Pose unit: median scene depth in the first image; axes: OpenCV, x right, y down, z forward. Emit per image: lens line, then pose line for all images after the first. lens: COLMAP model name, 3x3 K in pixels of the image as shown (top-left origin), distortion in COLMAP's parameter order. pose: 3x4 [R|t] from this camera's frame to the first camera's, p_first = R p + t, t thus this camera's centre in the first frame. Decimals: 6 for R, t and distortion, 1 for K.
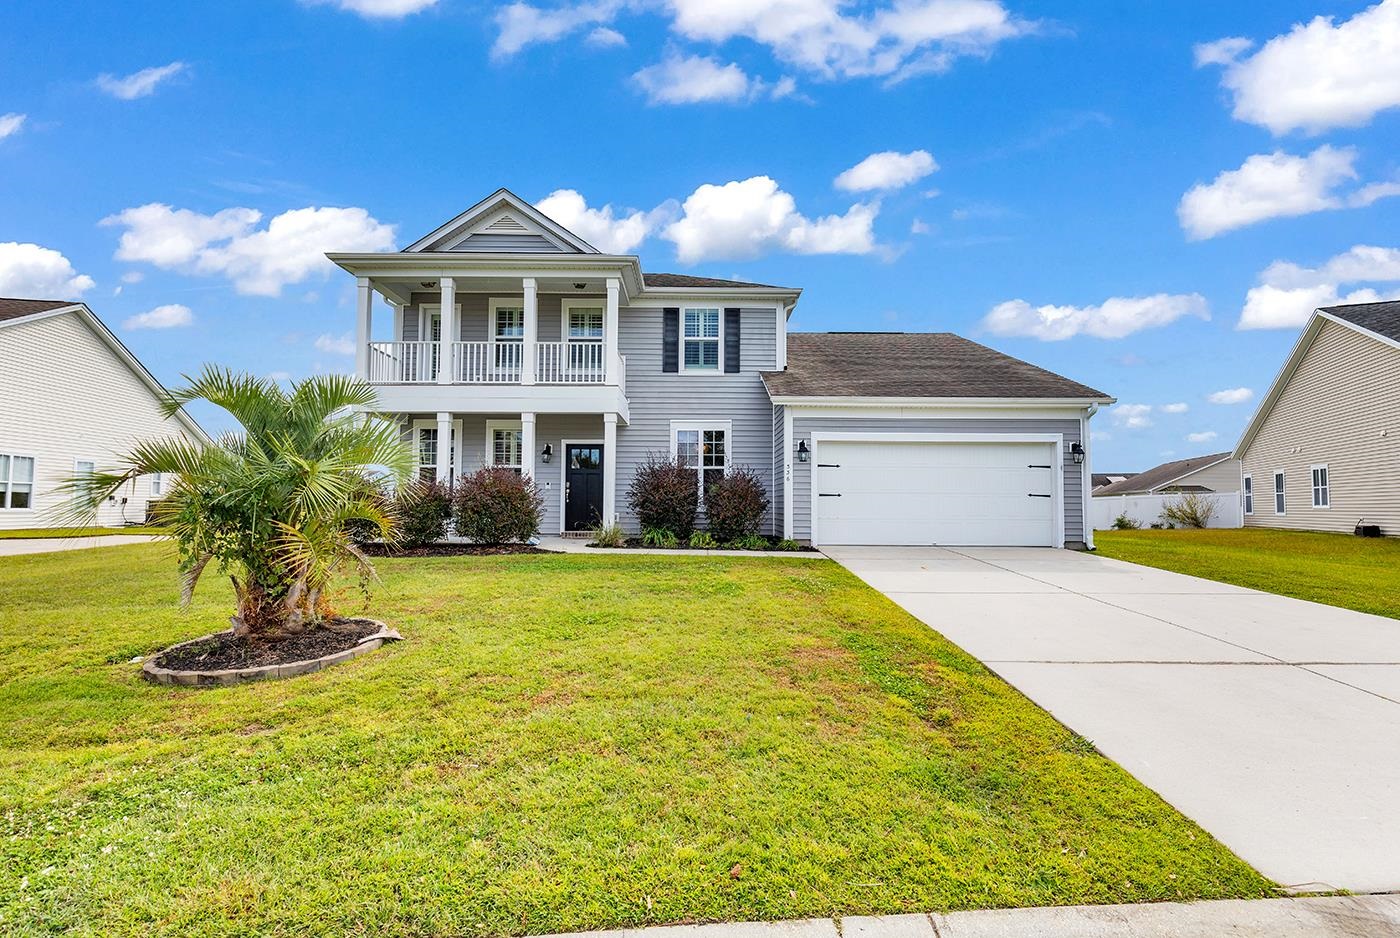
lens RADIAL K [[638.6, 0, 693.1], [0, 638.6, 481.9], [0, 0, 1]] dist [0.004031, -0.001923]
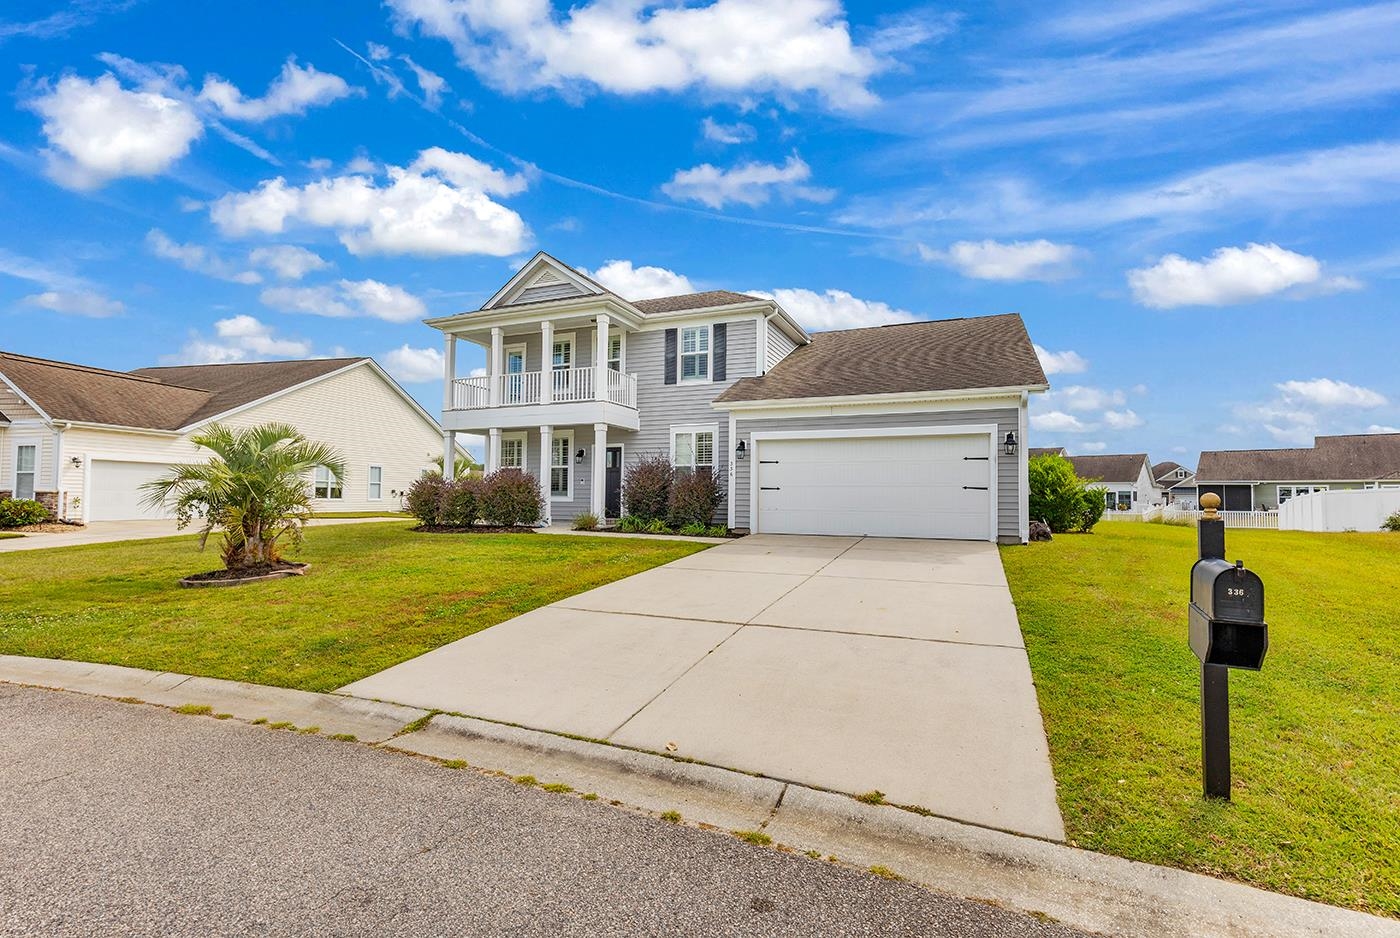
lens RADIAL K [[638.6, 0, 691.9], [0, 638.6, 475.1], [0, 0, 1]] dist [0.004031, -0.001923]
pose [[0.916817, -0.011497, -0.399143, 0.469316], [0.011789, 0.999929, -0.001723, -0.002249], [0.399134, -0.003126, 0.916887, -0.060555]]
